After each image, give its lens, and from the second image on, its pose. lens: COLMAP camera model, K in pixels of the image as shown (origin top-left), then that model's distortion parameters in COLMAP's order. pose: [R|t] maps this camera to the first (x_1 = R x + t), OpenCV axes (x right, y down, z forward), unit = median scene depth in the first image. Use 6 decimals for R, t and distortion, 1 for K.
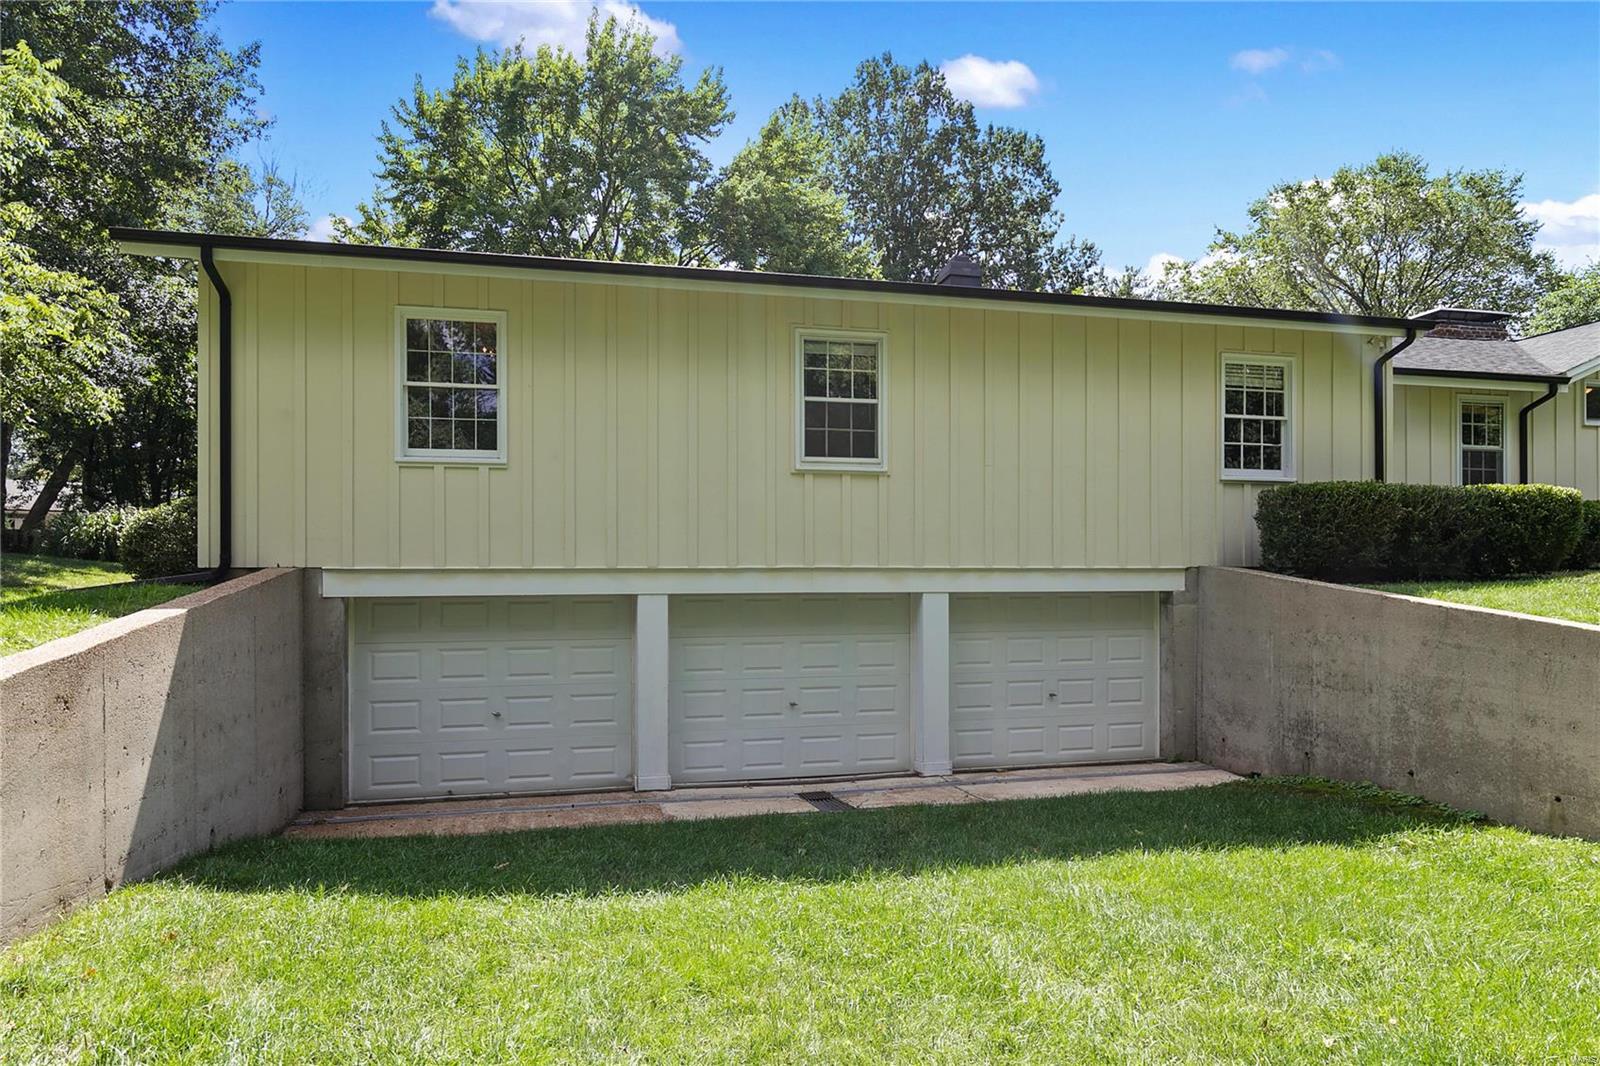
lens RADIAL K [[948.7, 0, 799.9], [0, 948.7, 563.0], [0, 0, 1]] dist [0.029237, -0.000157]
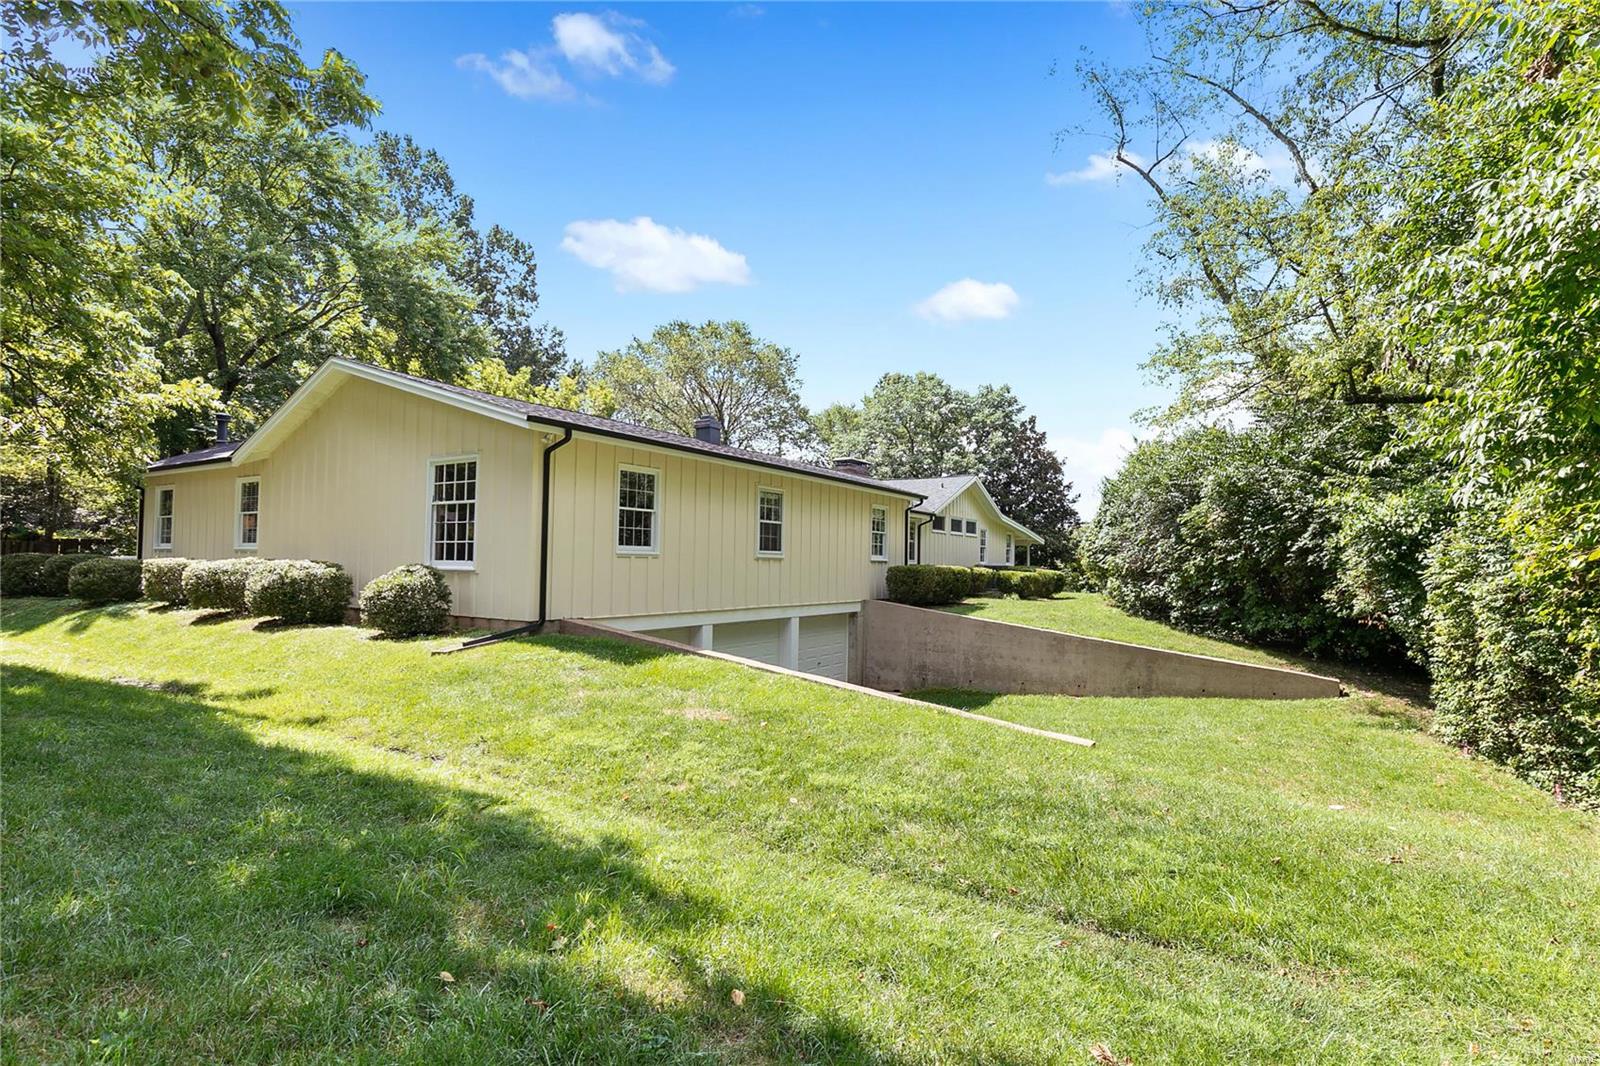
lens RADIAL K [[808.8, 0, 800.0], [0, 808.8, 533.0], [0, 0, 1]] dist [-0.000592, -0.000069]
pose [[0.708878, 0.040160, 0.704186, -1.103265], [-0.028282, 0.999193, -0.028514, -0.101683], [-0.704763, 0.000297, 0.709442, -0.242254]]
